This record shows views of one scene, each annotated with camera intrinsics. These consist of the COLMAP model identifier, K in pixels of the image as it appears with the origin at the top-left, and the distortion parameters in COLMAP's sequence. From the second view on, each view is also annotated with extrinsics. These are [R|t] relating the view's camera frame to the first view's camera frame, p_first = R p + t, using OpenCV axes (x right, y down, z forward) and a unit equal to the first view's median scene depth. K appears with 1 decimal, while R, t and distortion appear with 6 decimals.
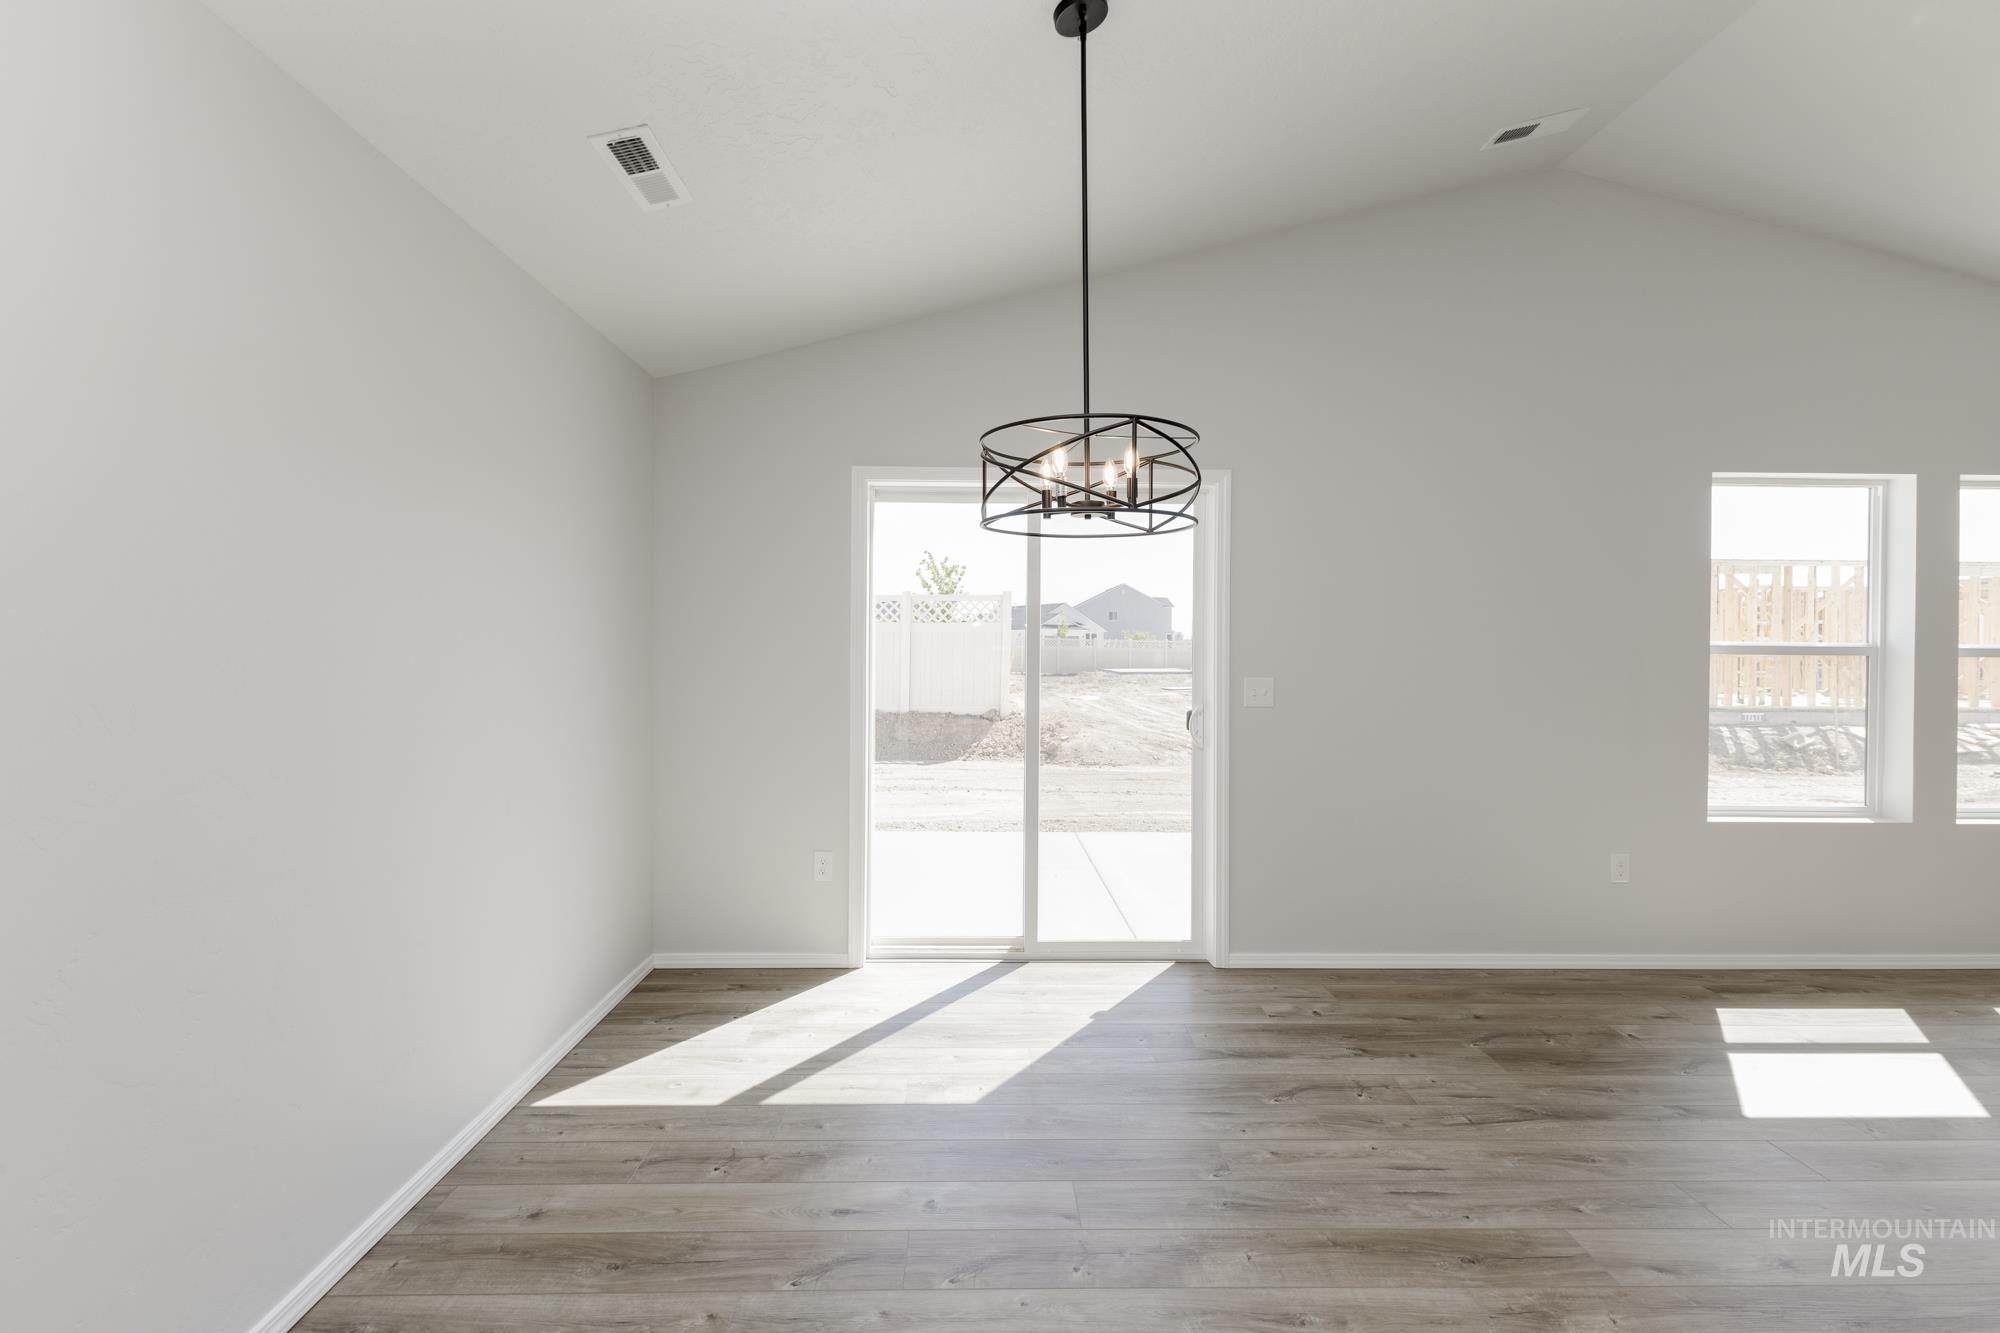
lens RADIAL K [[868.2, 0, 990.0], [0, 868.2, 669.2], [0, 0, 1]] dist [0.013431, -0.003402]
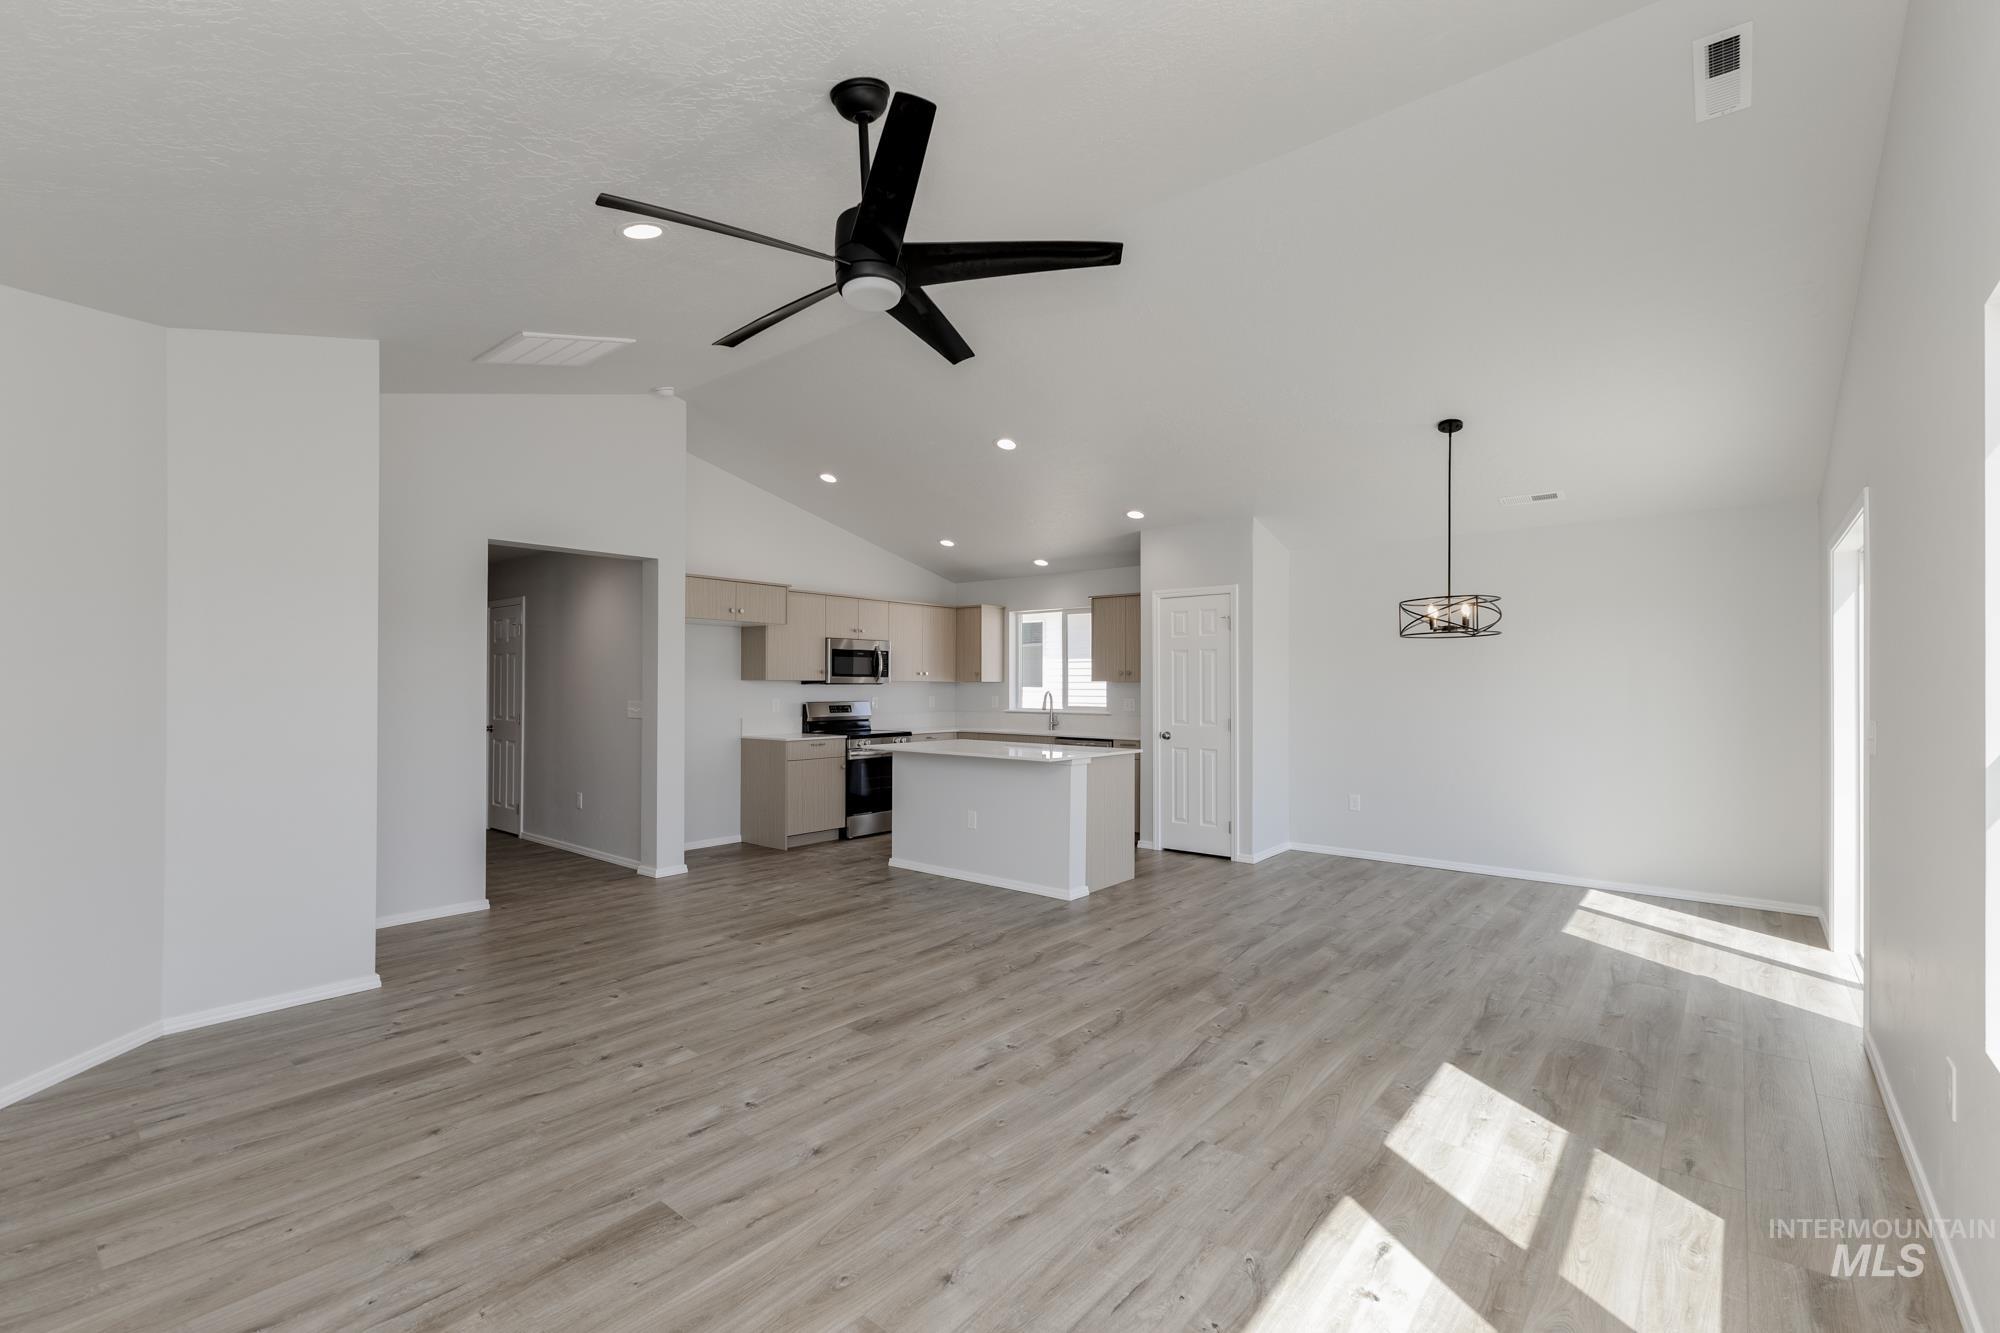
lens RADIAL K [[868.2, 0, 1001.5], [0, 868.2, 686.3], [0, 0, 1]] dist [0.013431, -0.003402]
pose [[-0.656139, -0.008629, -0.754591, 1.518617], [-0.026972, 0.999564, 0.012023, -0.009328], [0.754158, 0.028242, -0.656086, 0.906777]]
